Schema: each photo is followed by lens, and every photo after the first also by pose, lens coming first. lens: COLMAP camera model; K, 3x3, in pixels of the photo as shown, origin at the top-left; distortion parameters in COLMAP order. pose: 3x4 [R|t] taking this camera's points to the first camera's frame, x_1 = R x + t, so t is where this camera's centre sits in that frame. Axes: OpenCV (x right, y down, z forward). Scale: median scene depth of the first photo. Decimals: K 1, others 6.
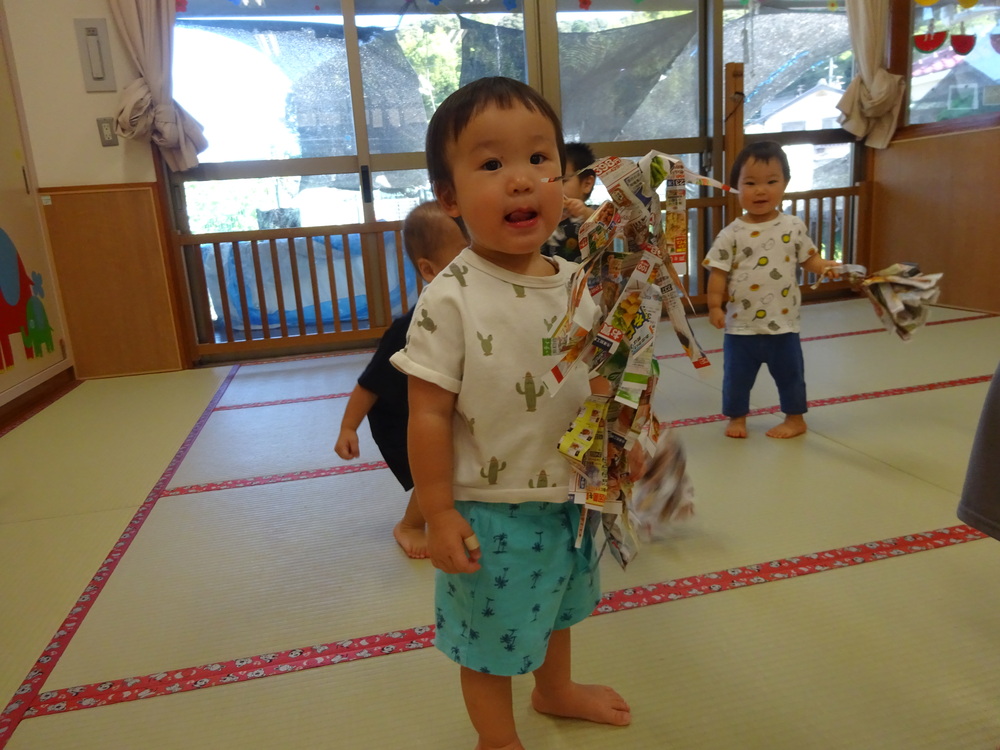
lens RADIAL K [[733.5, 0, 502.5], [0, 733.5, 376.7], [0, 0, 1]] dist [0.012413, -0.018273]
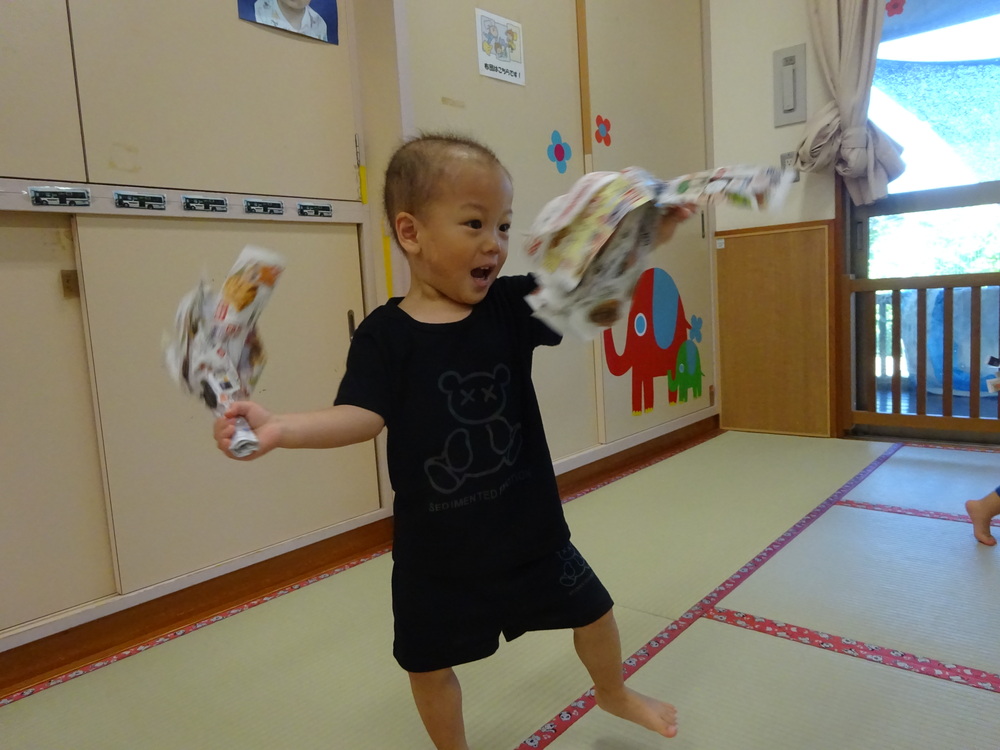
lens RADIAL K [[733.5, 0, 495.7], [0, 733.5, 375.7], [0, 0, 1]] dist [0.012413, -0.018273]
pose [[0.599933, 0.113737, -0.791924, -0.005168], [-0.157884, 0.987209, 0.022176, -0.039696], [0.784317, 0.111728, 0.610216, 0.181830]]
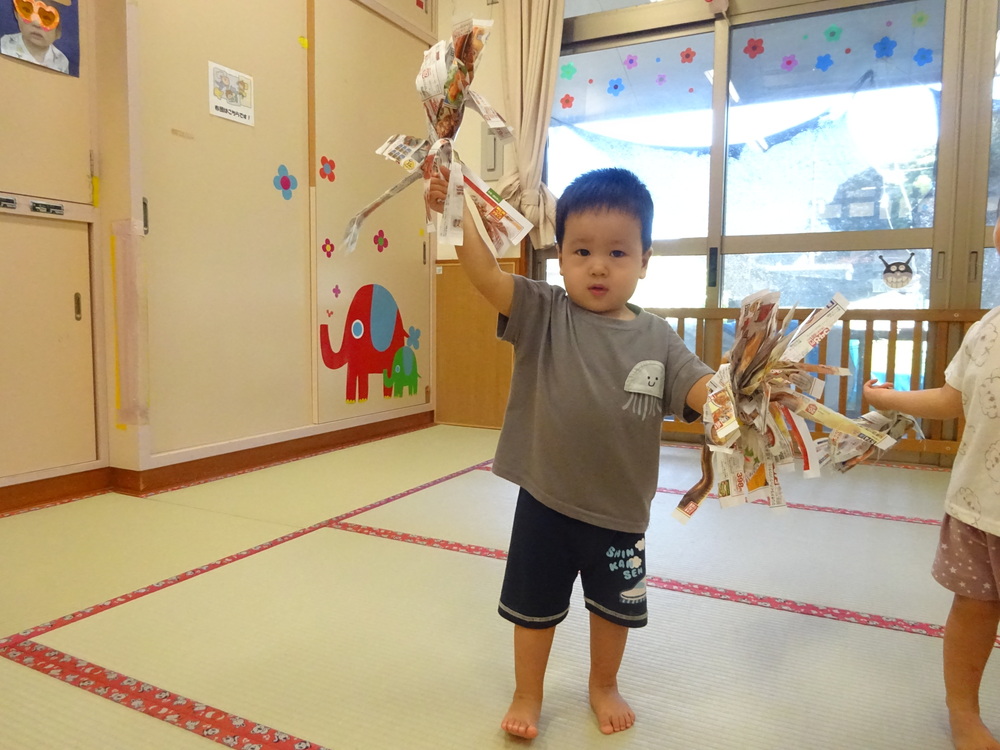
lens RADIAL K [[733.5, 0, 492.6], [0, 733.5, 377.0], [0, 0, 1]] dist [0.012413, -0.018273]
pose [[0.765910, 0.128653, -0.629945, 0.214020], [-0.204978, 0.977510, -0.049583, -0.027921], [0.609399, 0.167101, 0.775055, 0.150914]]
